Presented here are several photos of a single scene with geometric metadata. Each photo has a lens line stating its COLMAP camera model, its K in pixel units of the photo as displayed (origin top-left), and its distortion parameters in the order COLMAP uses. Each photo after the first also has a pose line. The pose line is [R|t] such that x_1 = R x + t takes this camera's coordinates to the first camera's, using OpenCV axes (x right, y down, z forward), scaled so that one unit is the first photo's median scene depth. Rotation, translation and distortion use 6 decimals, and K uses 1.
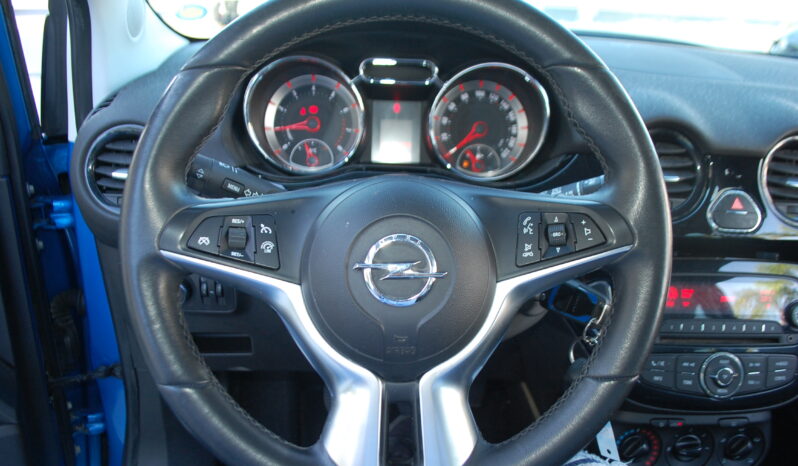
lens RADIAL K [[647.3, 0, 398.7], [0, 647.3, 255.7], [0, 0, 1]] dist [-0.054479, 0.012834]
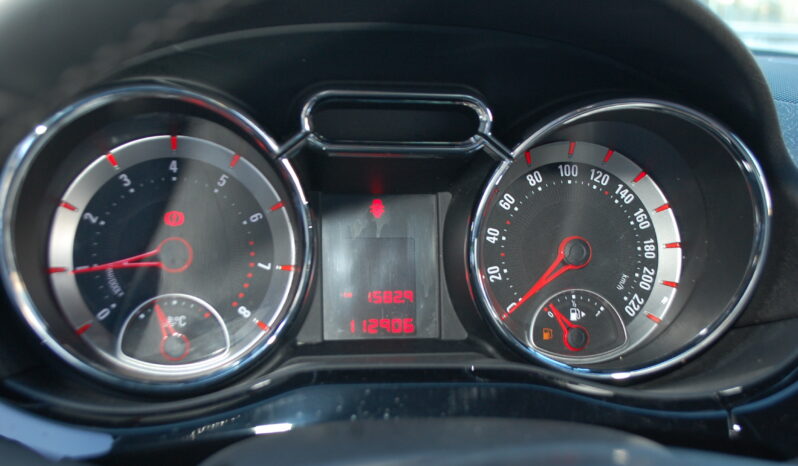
lens RADIAL K [[1049.1, 0, 399.0], [0, 1049.1, 233.0], [0, 0, 1]] dist [-0.030522, -0.015818]
pose [[0.987649, -0.033112, 0.153146, -0.095980], [0.060695, 0.981954, -0.179117, -0.094383], [-0.144451, 0.186200, 0.971835, 0.352657]]
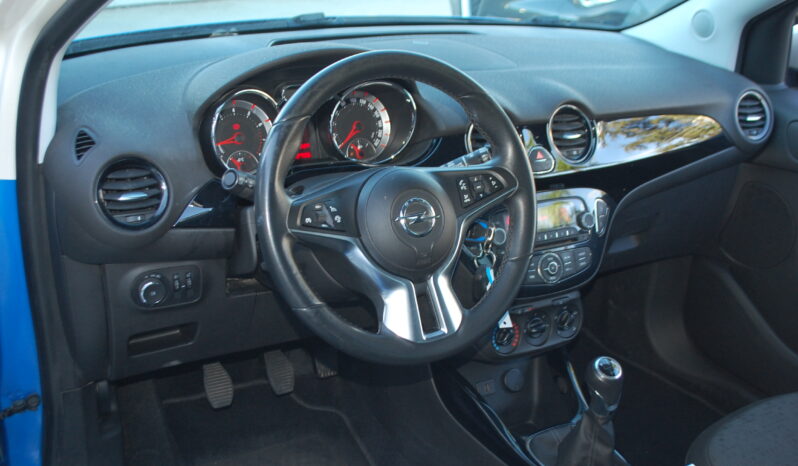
lens RADIAL K [[956.6, 0, 399.0], [0, 956.6, 233.0], [0, 0, 1]] dist [0.268620, 0.004929]
pose [[0.884955, -0.170724, 0.433253, -0.710904], [0.185632, 0.982587, 0.008021, 0.019052], [-0.427078, 0.073327, 0.901237, -0.823467]]
